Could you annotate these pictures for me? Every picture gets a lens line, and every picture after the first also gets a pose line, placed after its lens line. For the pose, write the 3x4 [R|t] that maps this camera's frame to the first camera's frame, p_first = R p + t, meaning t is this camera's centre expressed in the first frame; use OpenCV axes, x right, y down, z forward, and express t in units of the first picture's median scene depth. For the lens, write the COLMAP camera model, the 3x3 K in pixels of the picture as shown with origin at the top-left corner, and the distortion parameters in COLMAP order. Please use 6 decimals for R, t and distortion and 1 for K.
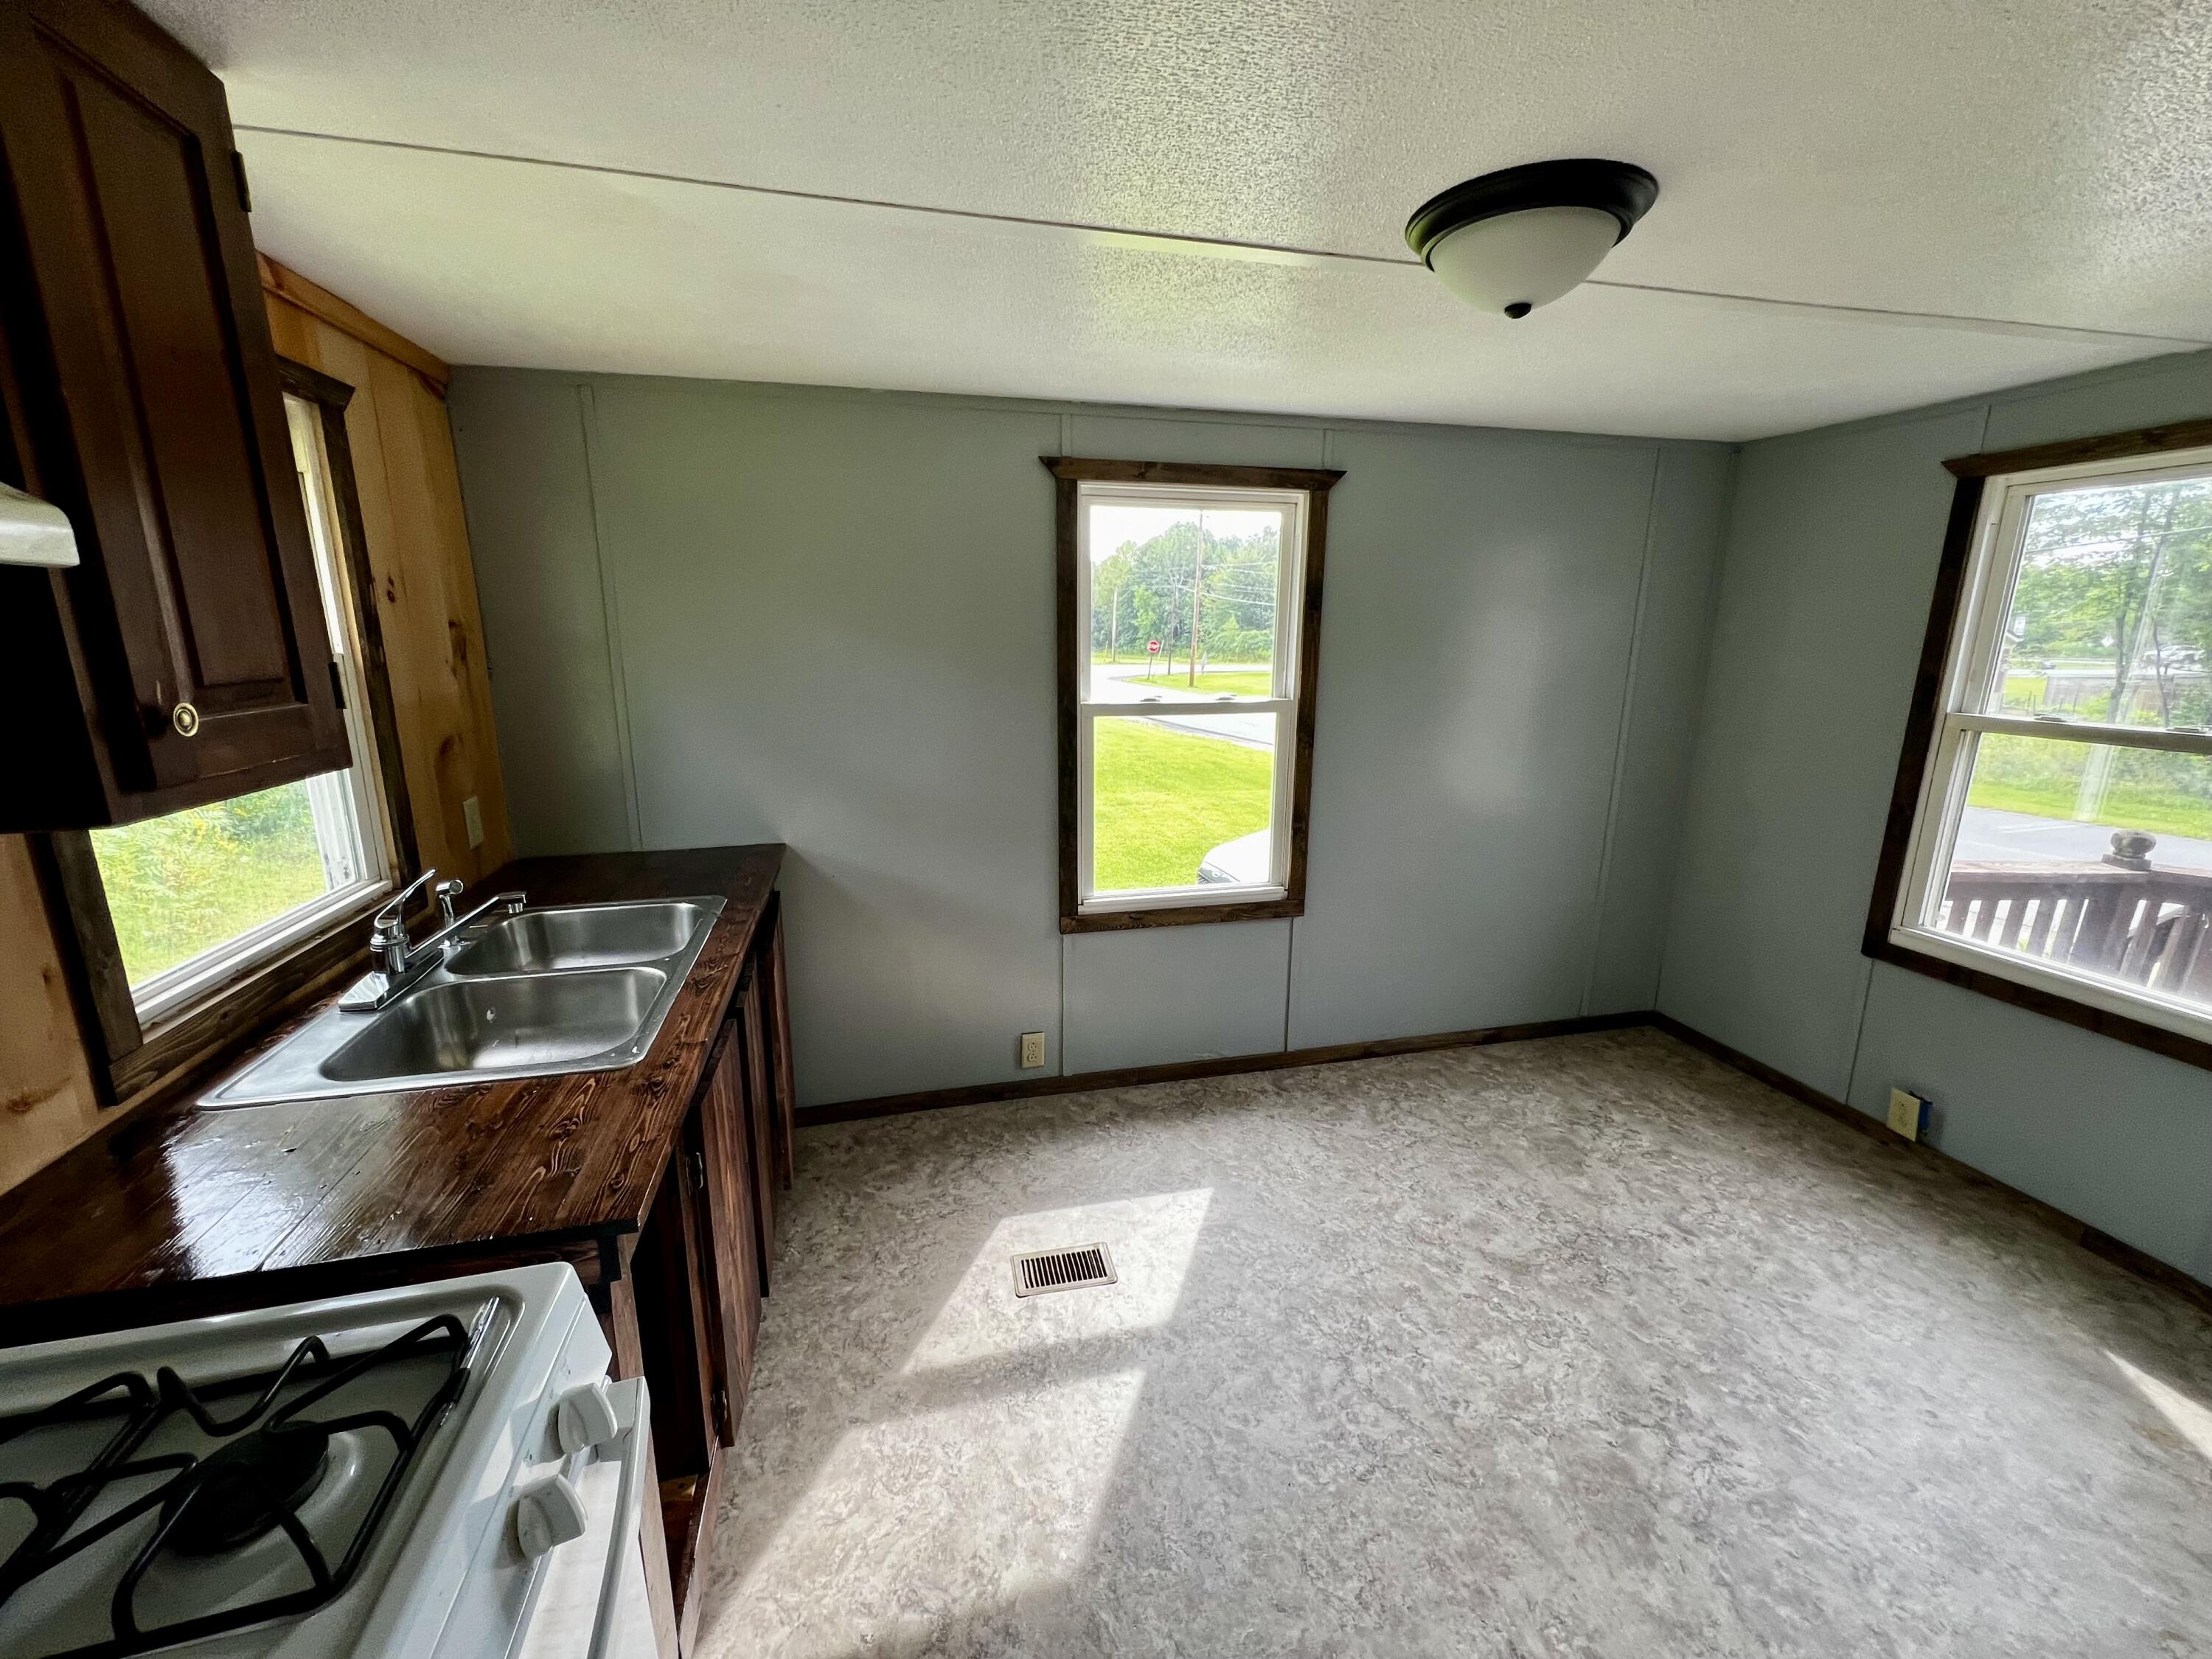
lens RADIAL K [[886.8, 0, 1096.6], [0, 886.8, 824.9], [0, 0, 1]] dist [-0.003768, 0.000681]
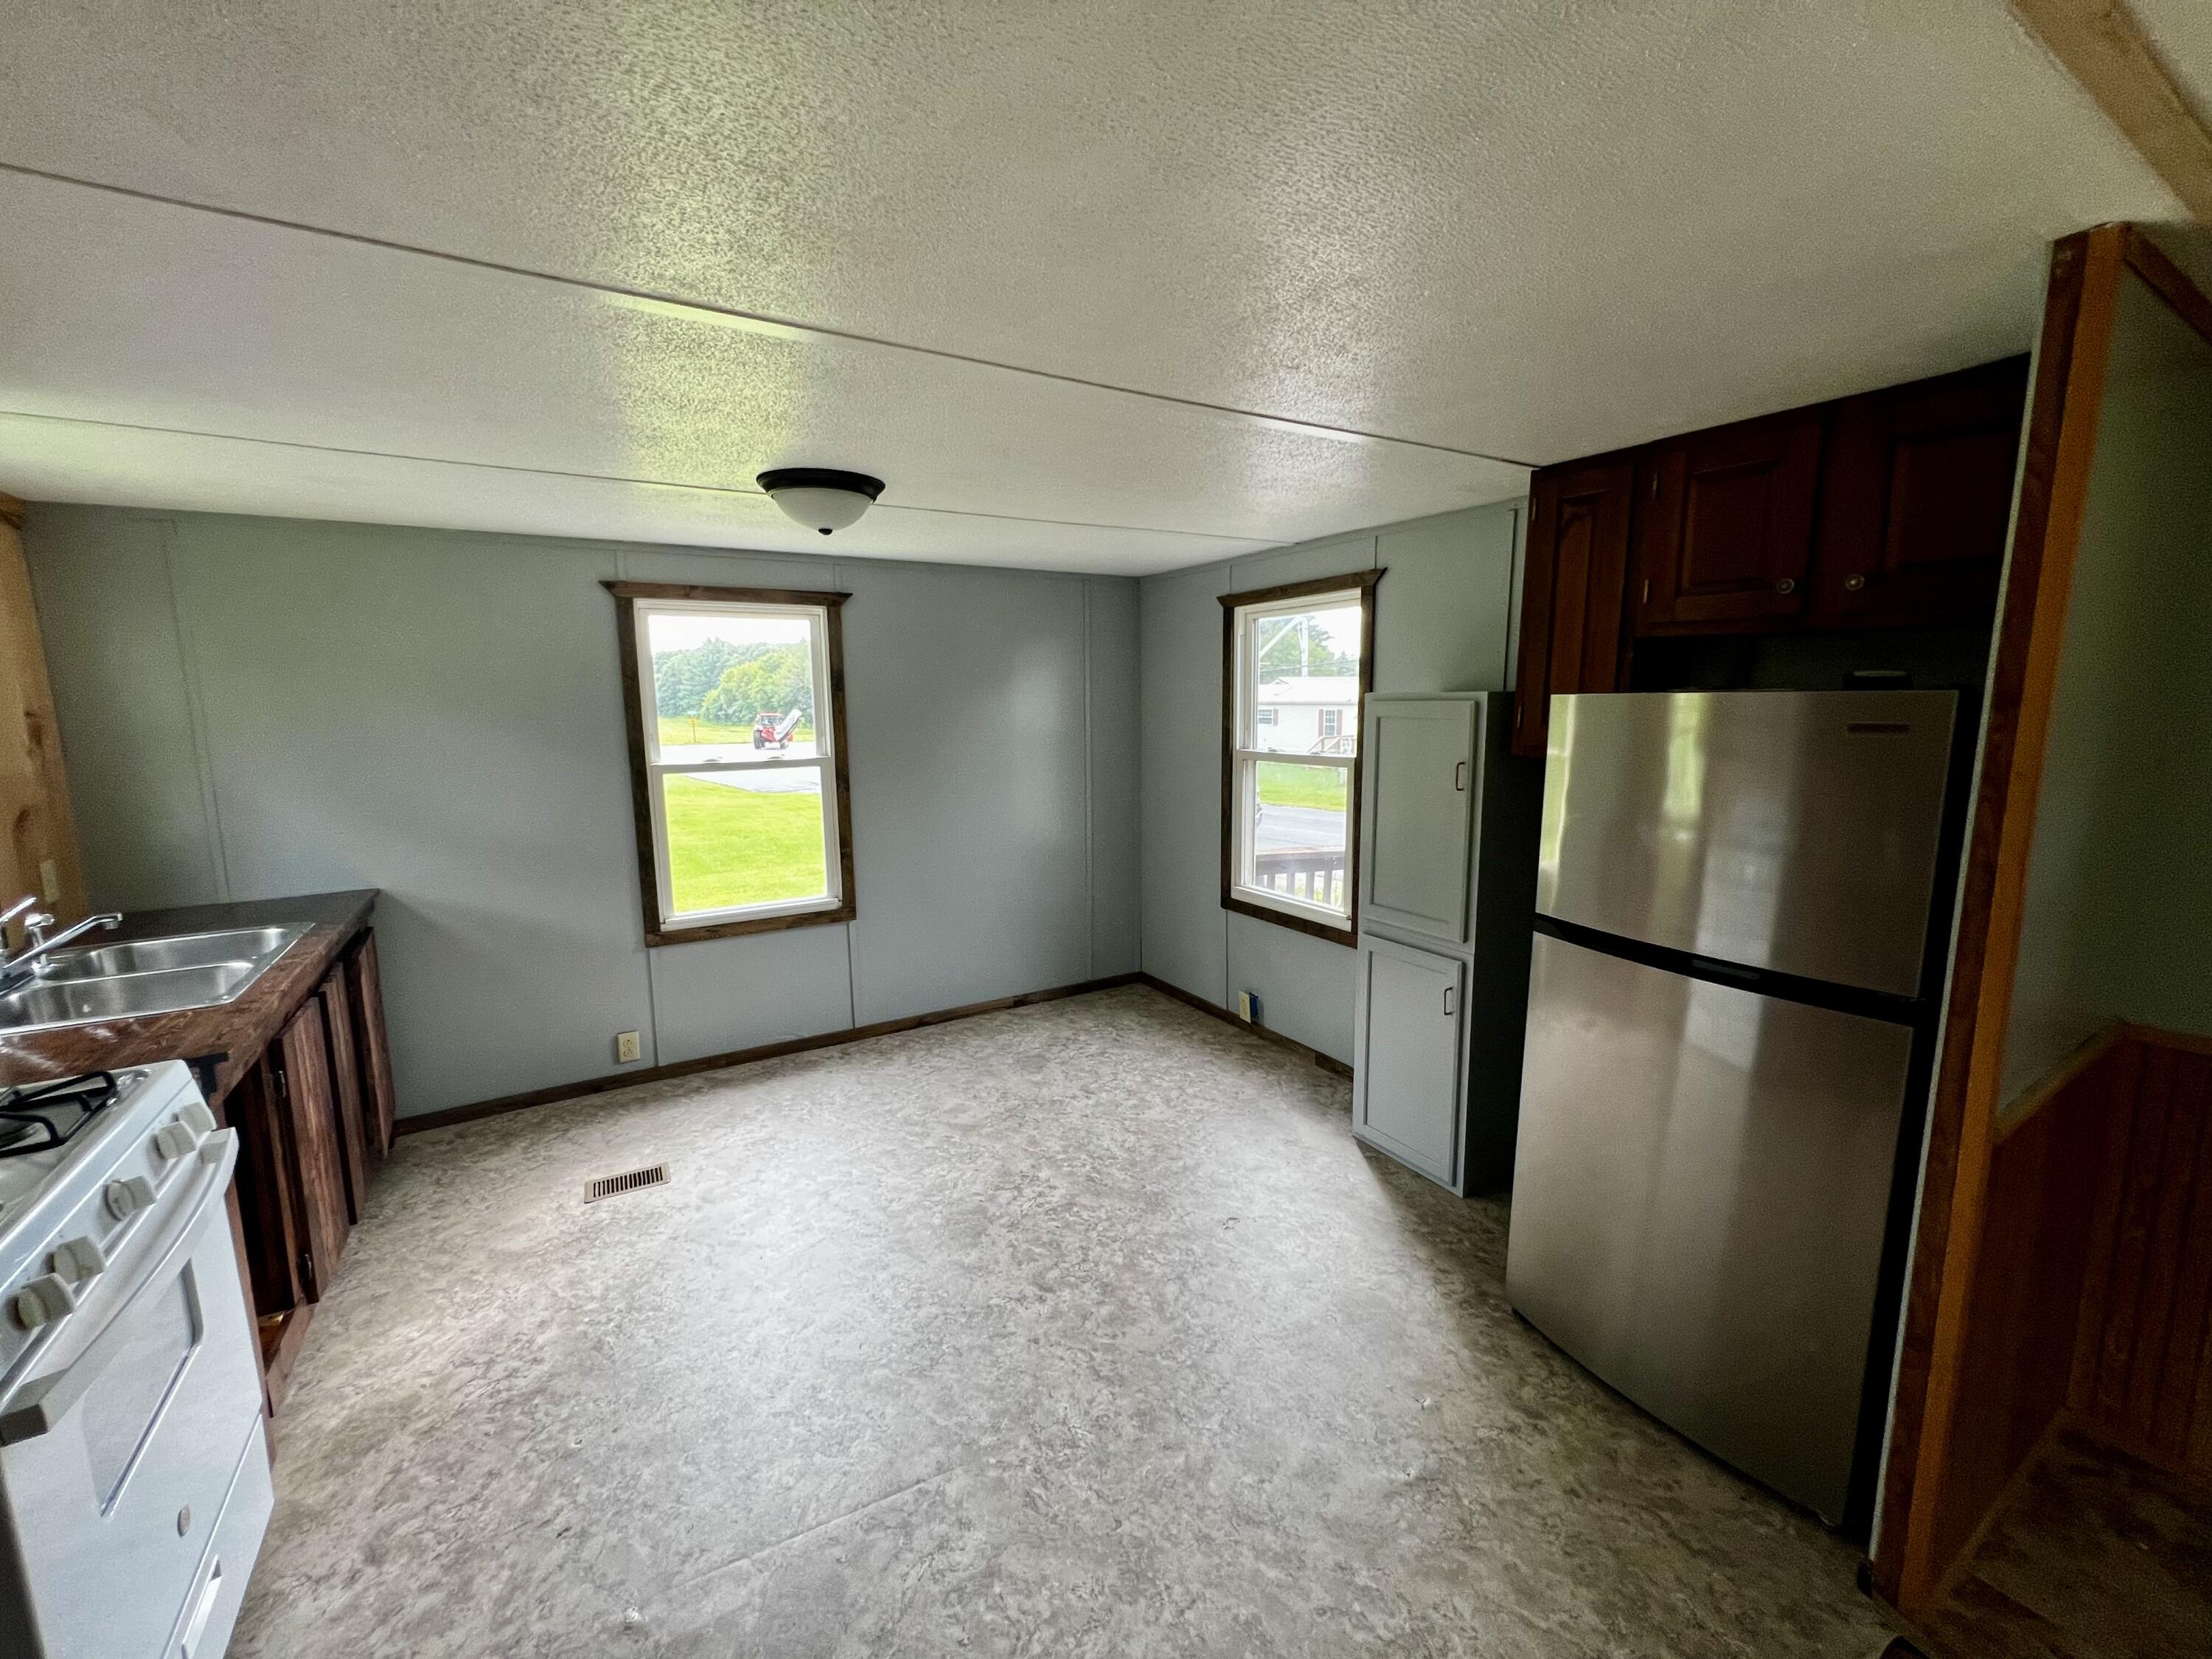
lens RADIAL K [[886.8, 0, 1099.4], [0, 886.8, 825.4], [0, 0, 1]] dist [-0.003768, 0.000681]
pose [[0.952588, -0.057138, 0.298850, 0.223614], [0.081010, 0.994384, -0.068100, 0.095846], [-0.293280, 0.089081, 0.951867, -0.431781]]
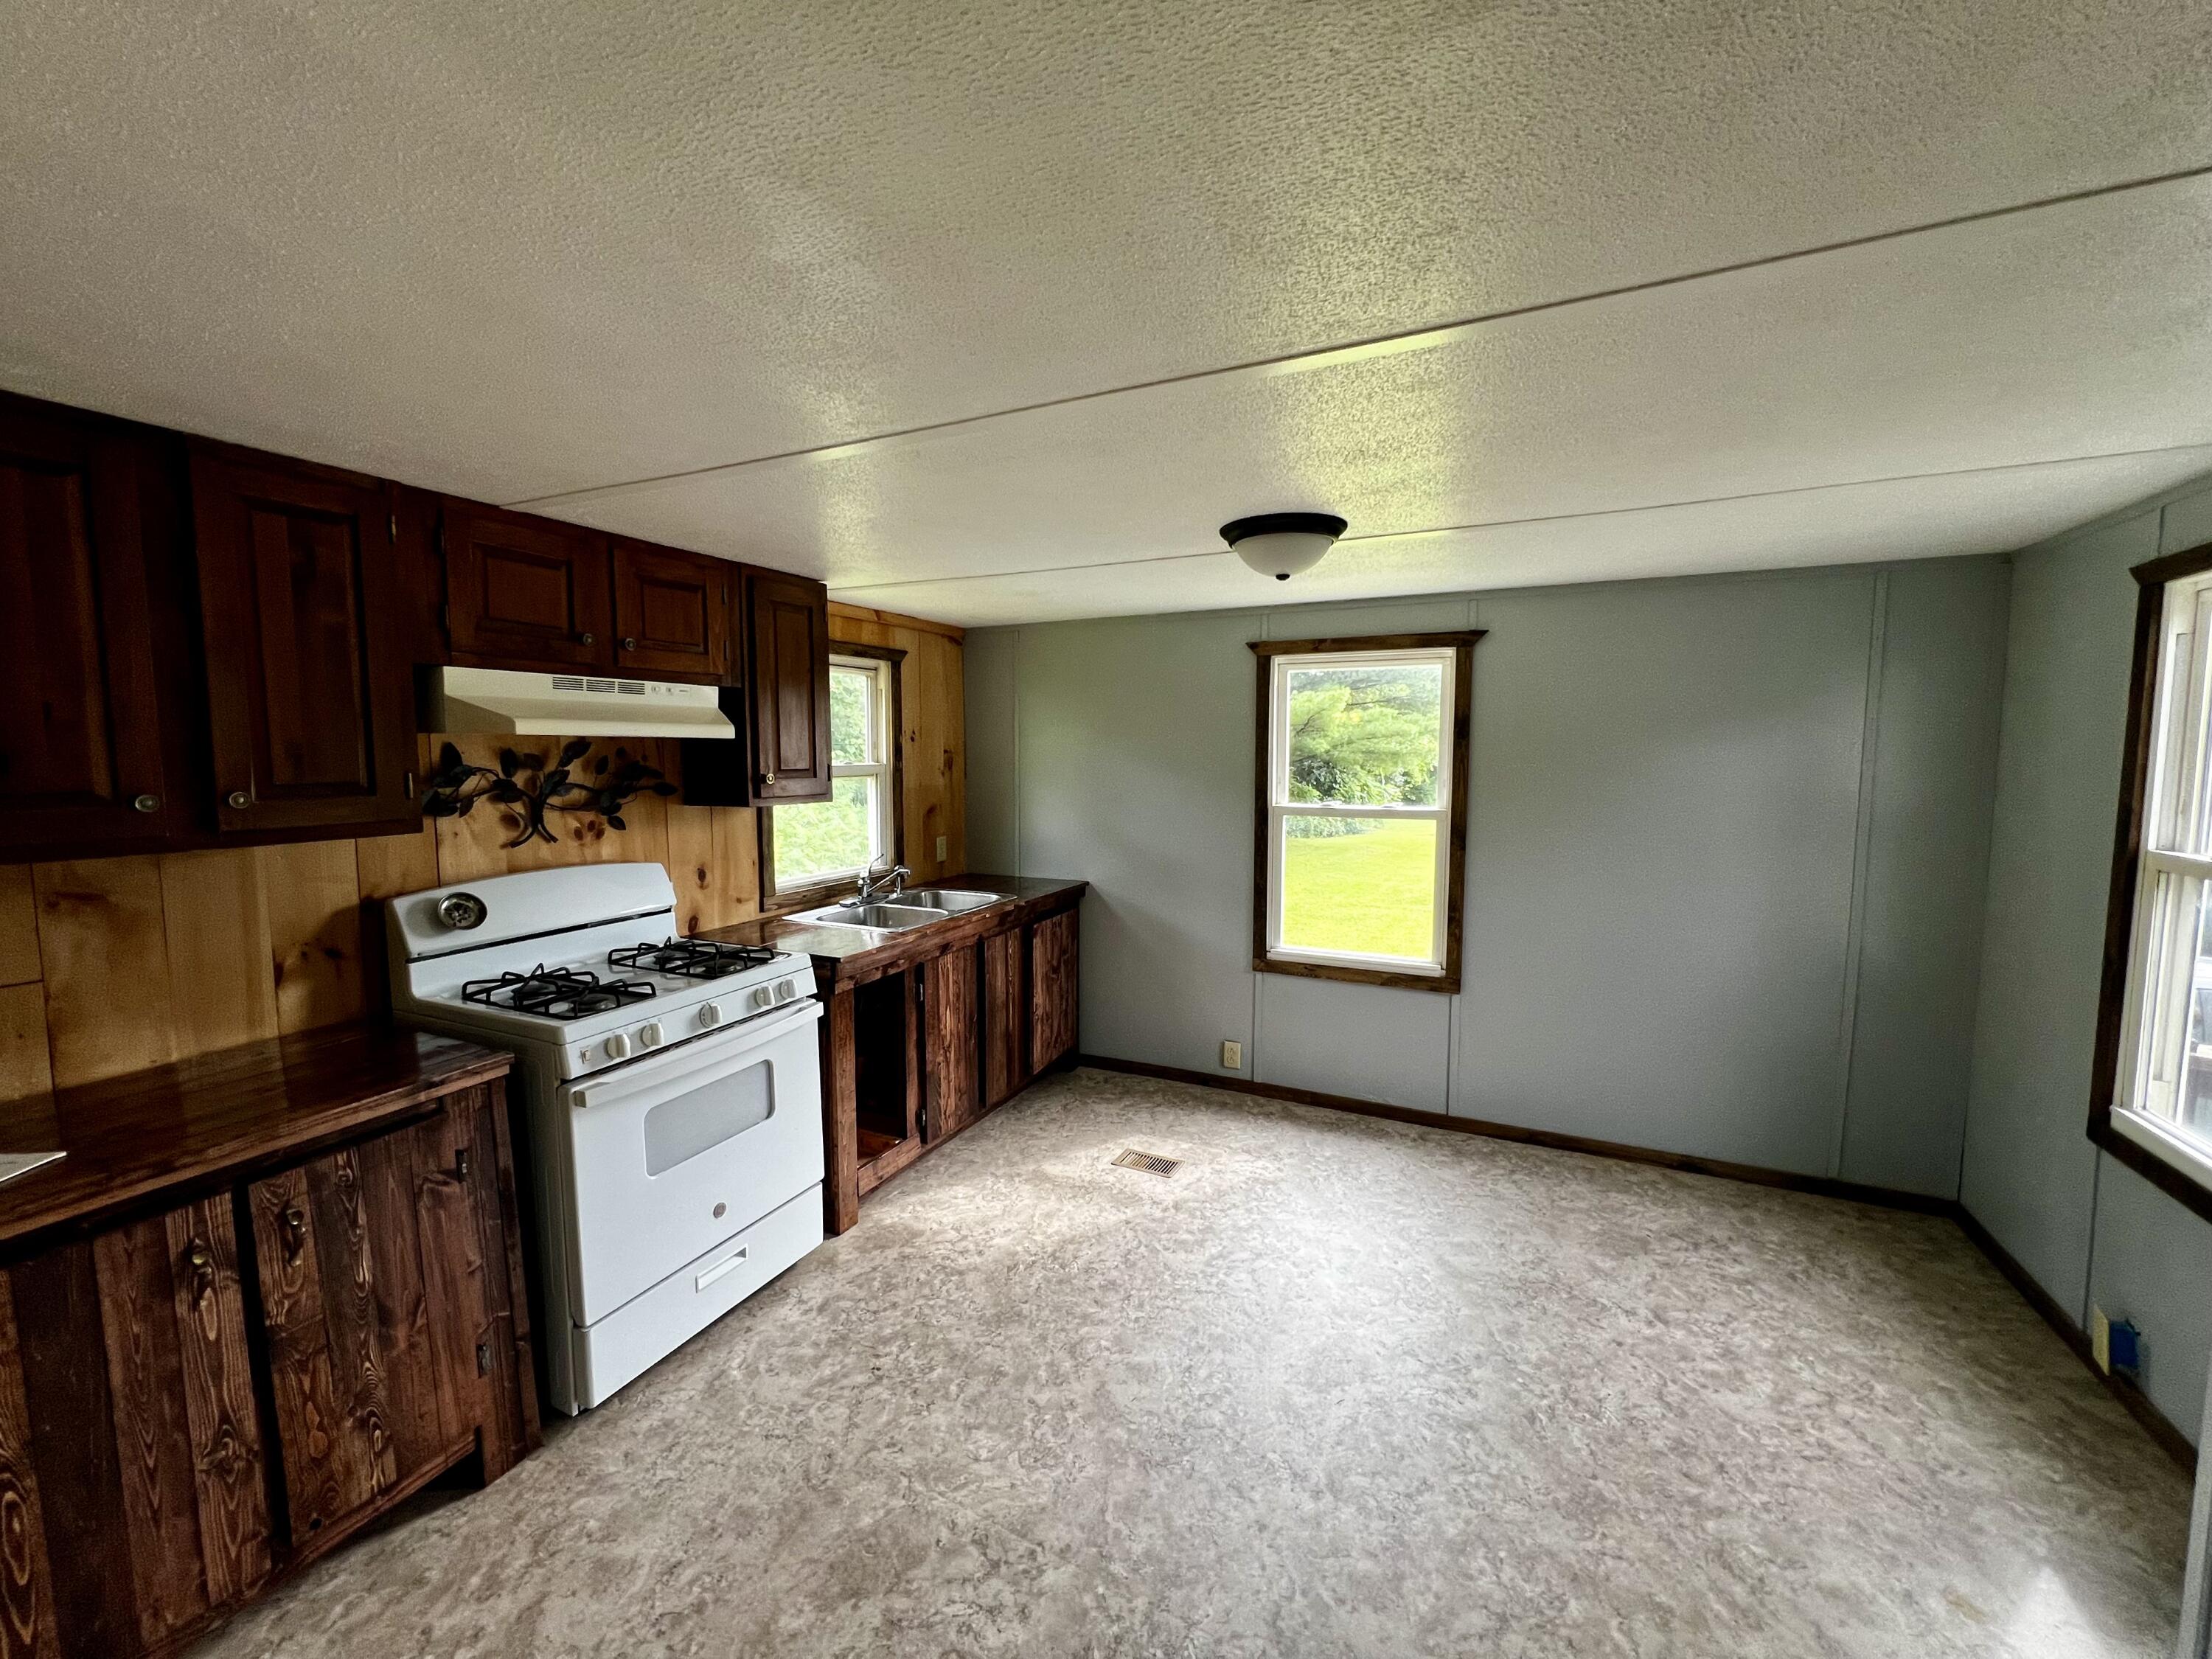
lens RADIAL K [[886.6, 0, 1096.5], [0, 886.6, 821.8], [0, 0, 1]] dist [-0.000932, -0.000518]
pose [[0.772125, 0.048439, -0.633622, 0.690697], [-0.138058, 0.986062, -0.092854, 0.061608], [0.620293, 0.159172, 0.768050, -0.269335]]
